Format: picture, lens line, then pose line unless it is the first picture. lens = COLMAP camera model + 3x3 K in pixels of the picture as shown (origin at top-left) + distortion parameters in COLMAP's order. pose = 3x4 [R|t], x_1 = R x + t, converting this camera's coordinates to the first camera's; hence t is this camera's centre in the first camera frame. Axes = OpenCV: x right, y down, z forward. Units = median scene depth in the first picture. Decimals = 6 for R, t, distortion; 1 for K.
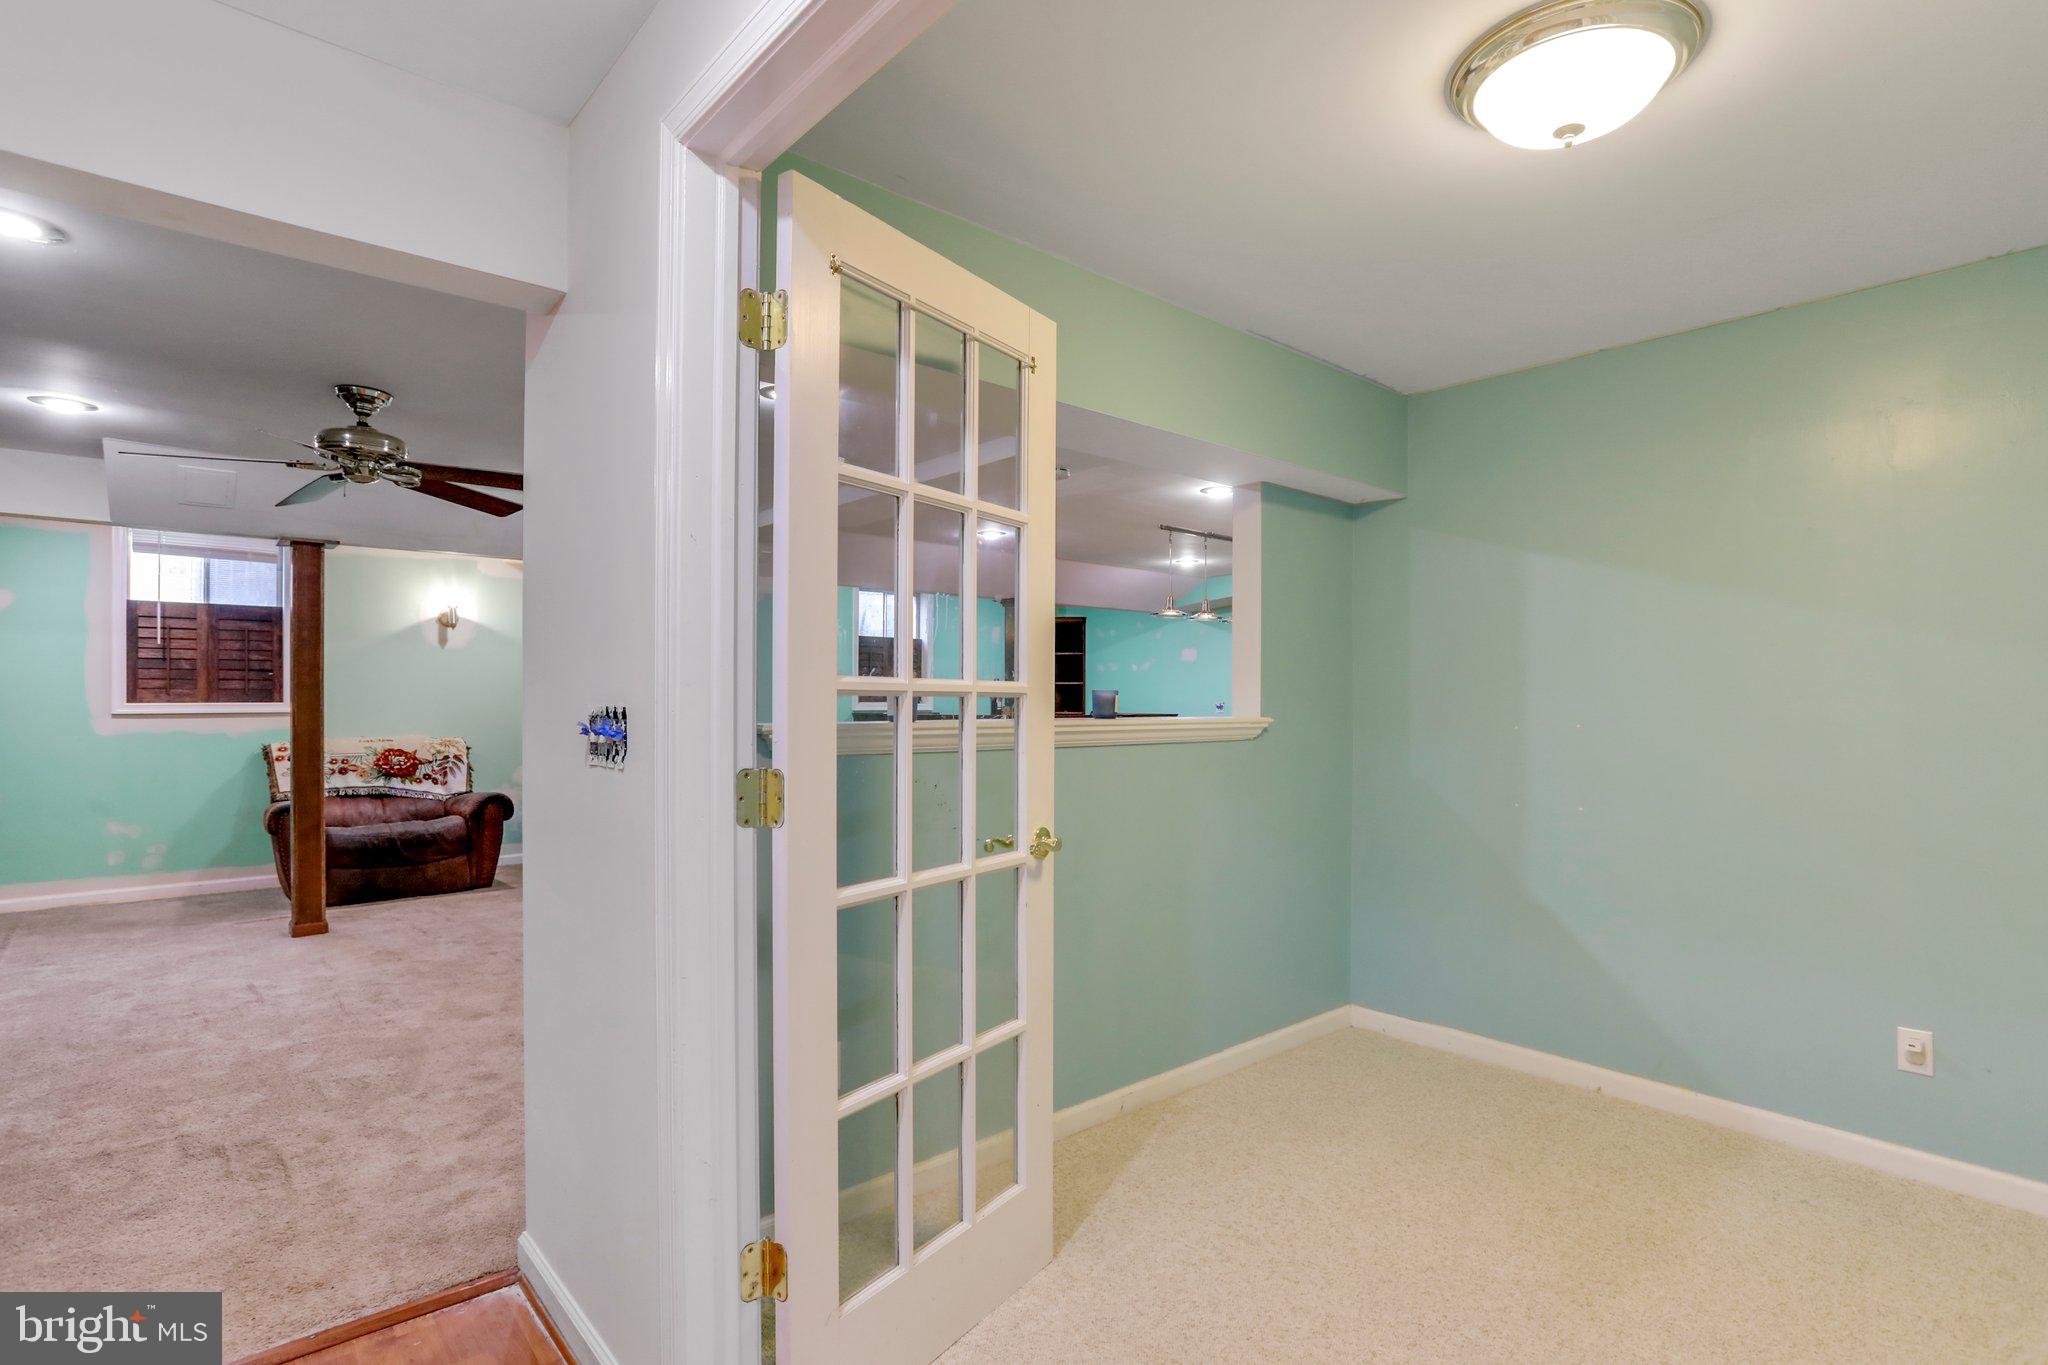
lens RADIAL K [[997.5, 0, 1032.5], [0, 997.5, 697.4], [0, 0, 1]] dist [-0.047474, 0.023507]
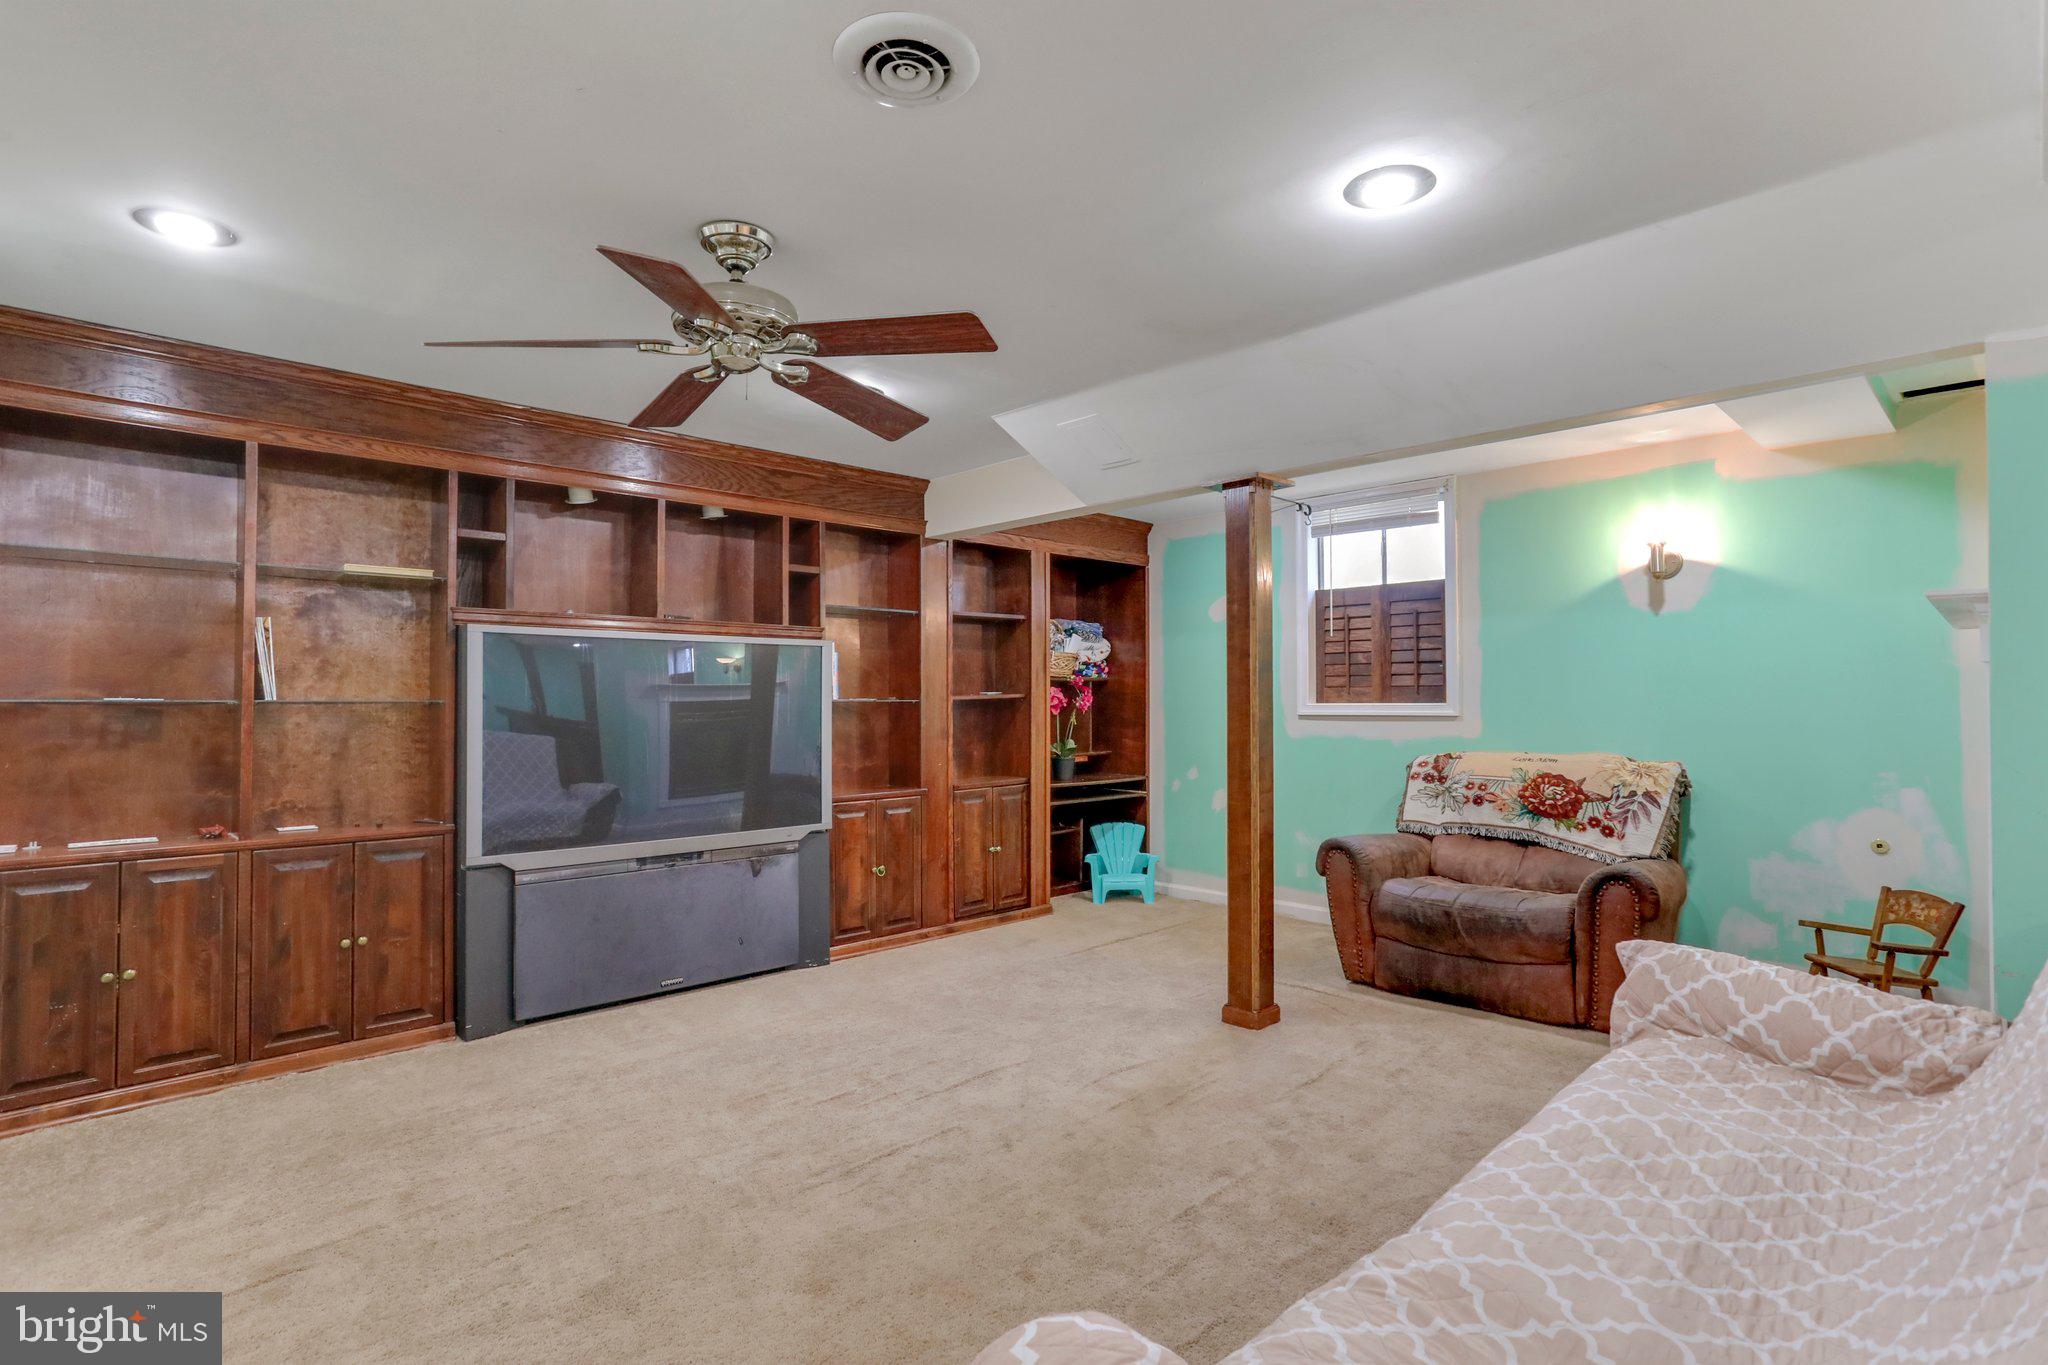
lens RADIAL K [[997.5, 0, 1030.3], [0, 997.5, 681.0], [0, 0, 1]] dist [-0.047474, 0.023507]
pose [[0.037304, -0.015991, -0.999176, -0.004107], [0.007395, 0.999849, -0.015726, -0.002002], [0.999277, -0.006802, 0.037417, 0.664707]]
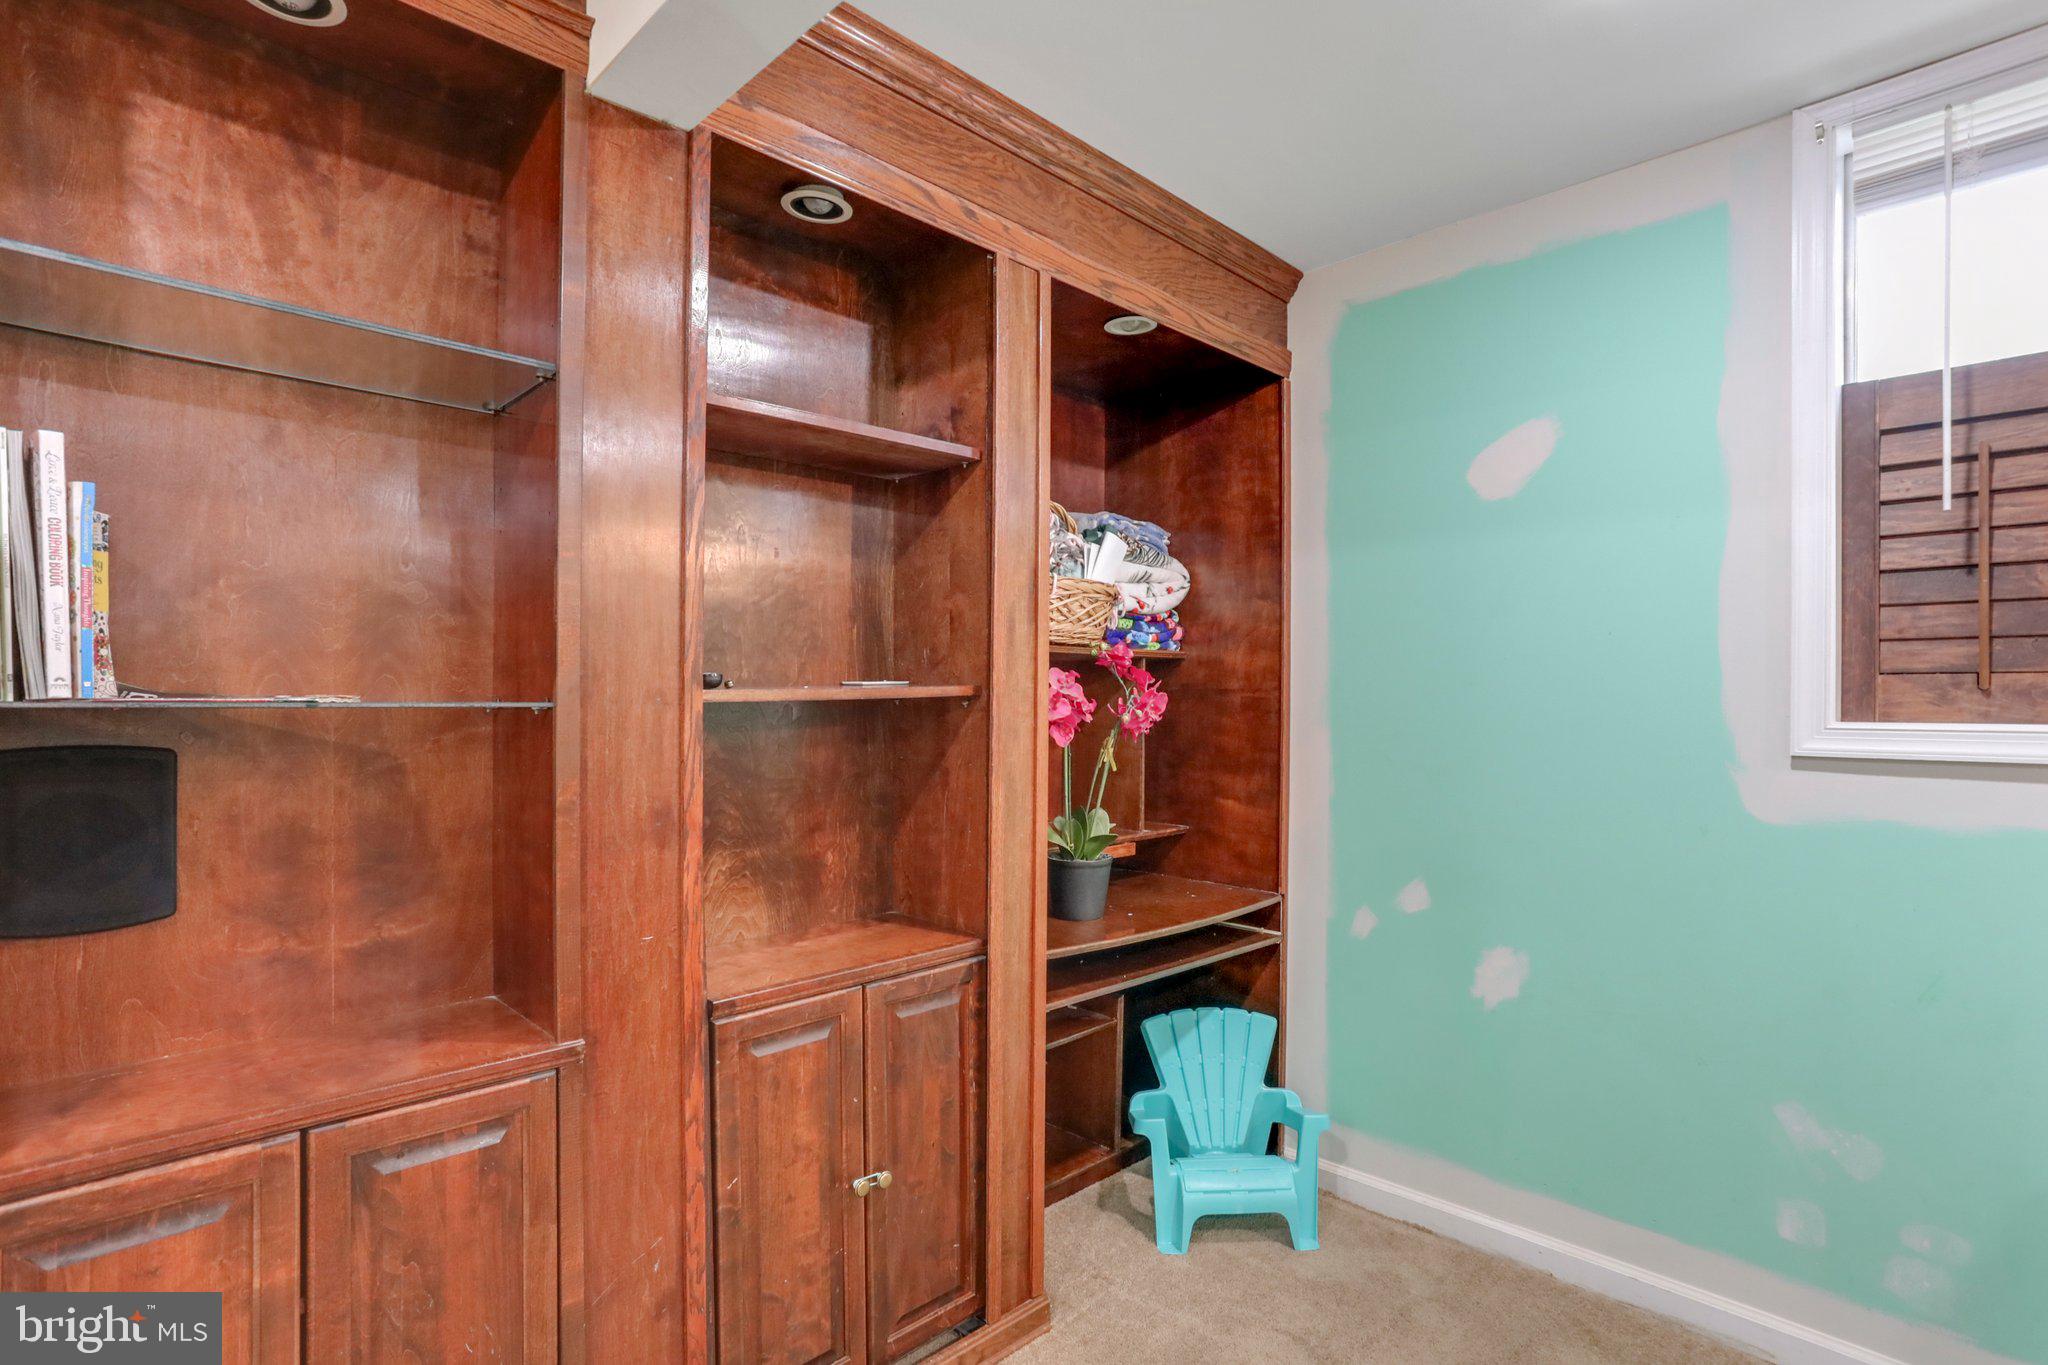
lens RADIAL K [[997.5, 0, 1021.4], [0, 997.5, 697.8], [0, 0, 1]] dist [-0.047474, 0.023507]
pose [[0.045532, 0.000369, -0.998963, -0.605073], [-0.000334, 1.000000, 0.000354, -0.001264], [0.998963, 0.000318, 0.045532, 0.694118]]
